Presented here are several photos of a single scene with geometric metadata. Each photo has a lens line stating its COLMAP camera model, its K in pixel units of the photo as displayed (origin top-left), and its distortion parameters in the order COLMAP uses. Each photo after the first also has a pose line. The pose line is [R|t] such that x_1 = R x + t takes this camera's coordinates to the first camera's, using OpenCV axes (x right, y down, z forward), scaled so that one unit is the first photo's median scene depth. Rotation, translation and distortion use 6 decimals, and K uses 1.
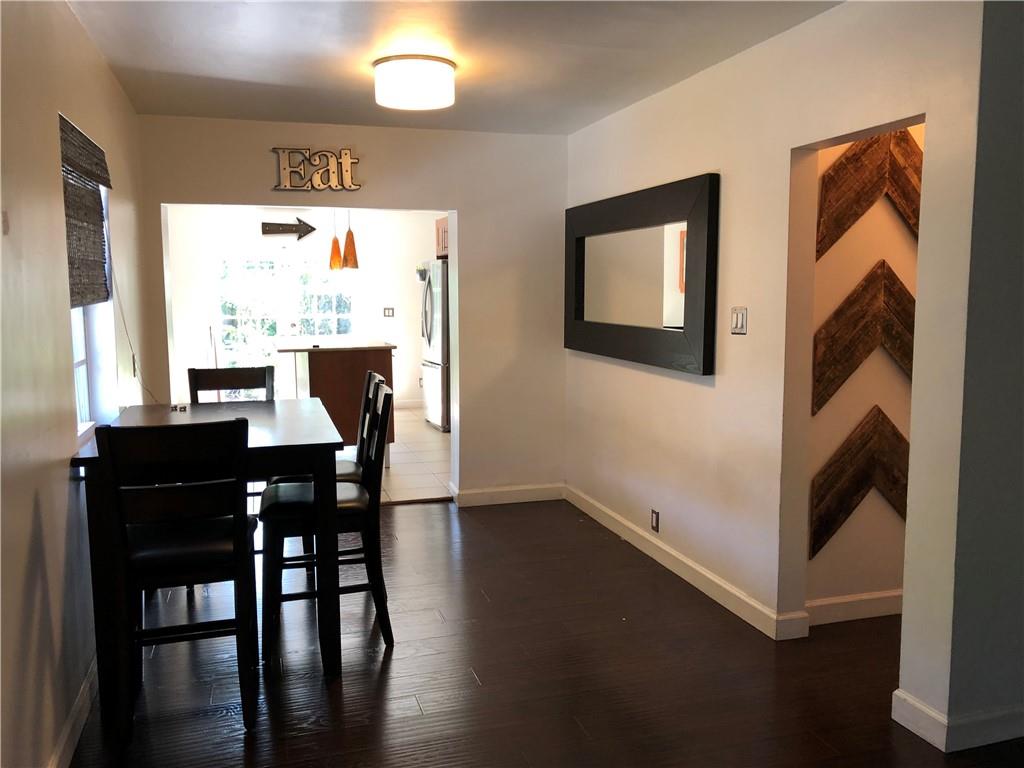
lens RADIAL K [[841.9, 0, 514.5], [0, 841.9, 385.9], [0, 0, 1]] dist [0.010589, -0.000534]
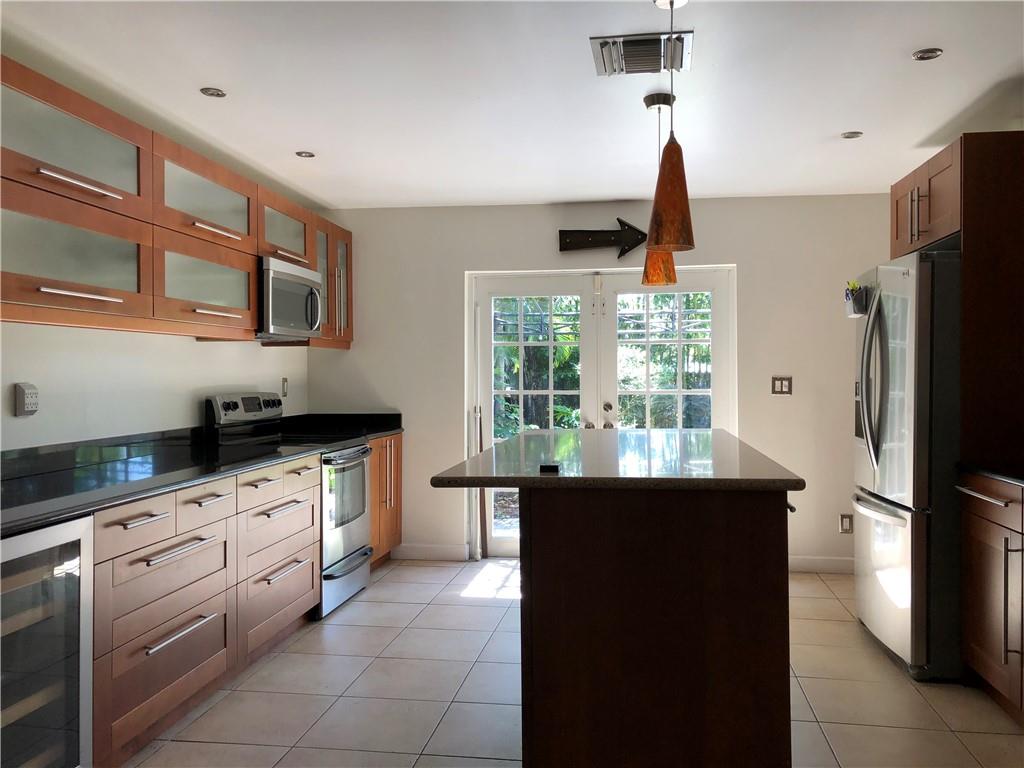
lens RADIAL K [[841.9, 0, 514.6], [0, 841.9, 385.8], [0, 0, 1]] dist [0.010589, -0.000534]
pose [[0.897964, 0.005362, -0.440036, -0.075932], [-0.049199, 0.994880, -0.088275, -0.036499], [0.437310, 0.100917, 0.893631, 0.514339]]
